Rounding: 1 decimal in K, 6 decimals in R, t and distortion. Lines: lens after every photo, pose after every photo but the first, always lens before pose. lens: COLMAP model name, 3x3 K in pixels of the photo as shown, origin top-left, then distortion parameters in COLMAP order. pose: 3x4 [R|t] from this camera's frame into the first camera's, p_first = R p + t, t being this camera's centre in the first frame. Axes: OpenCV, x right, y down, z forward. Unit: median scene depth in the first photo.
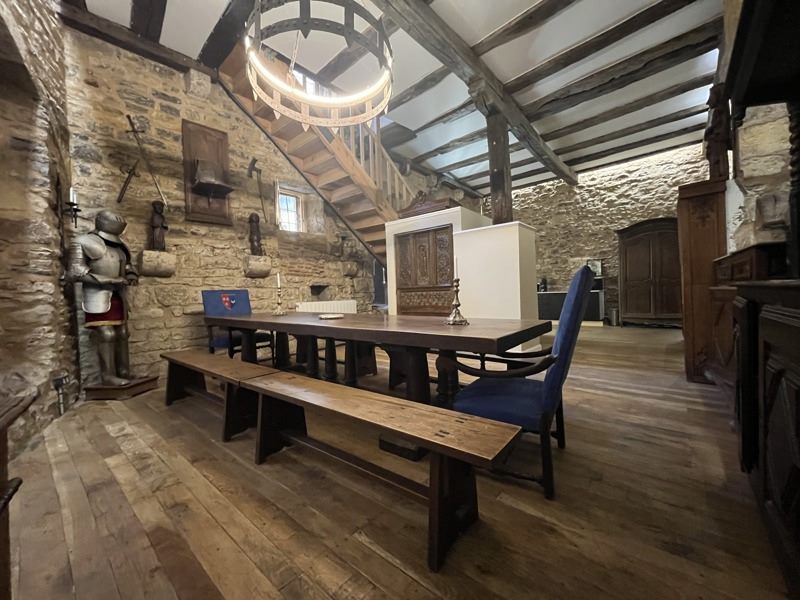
lens RADIAL K [[321.4, 0, 399.7], [0, 321.4, 300.4], [0, 0, 1]] dist [-0.000384, -0.000021]
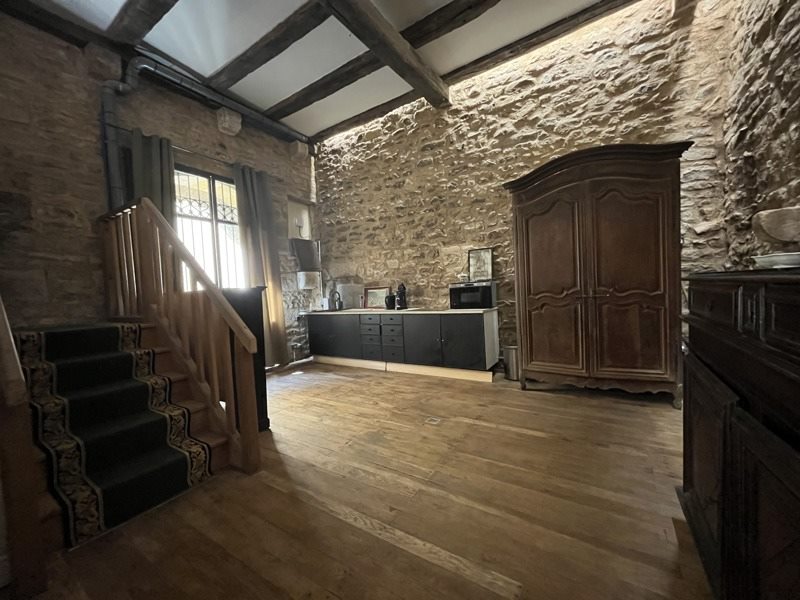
lens RADIAL K [[321.4, 0, 399.0], [0, 321.4, 301.2], [0, 0, 1]] dist [-0.000384, -0.000021]
pose [[0.988704, -0.028205, 0.147201, 0.399139], [0.026482, 0.999556, 0.013648, -0.052840], [-0.147520, -0.009596, 0.989012, 0.505057]]
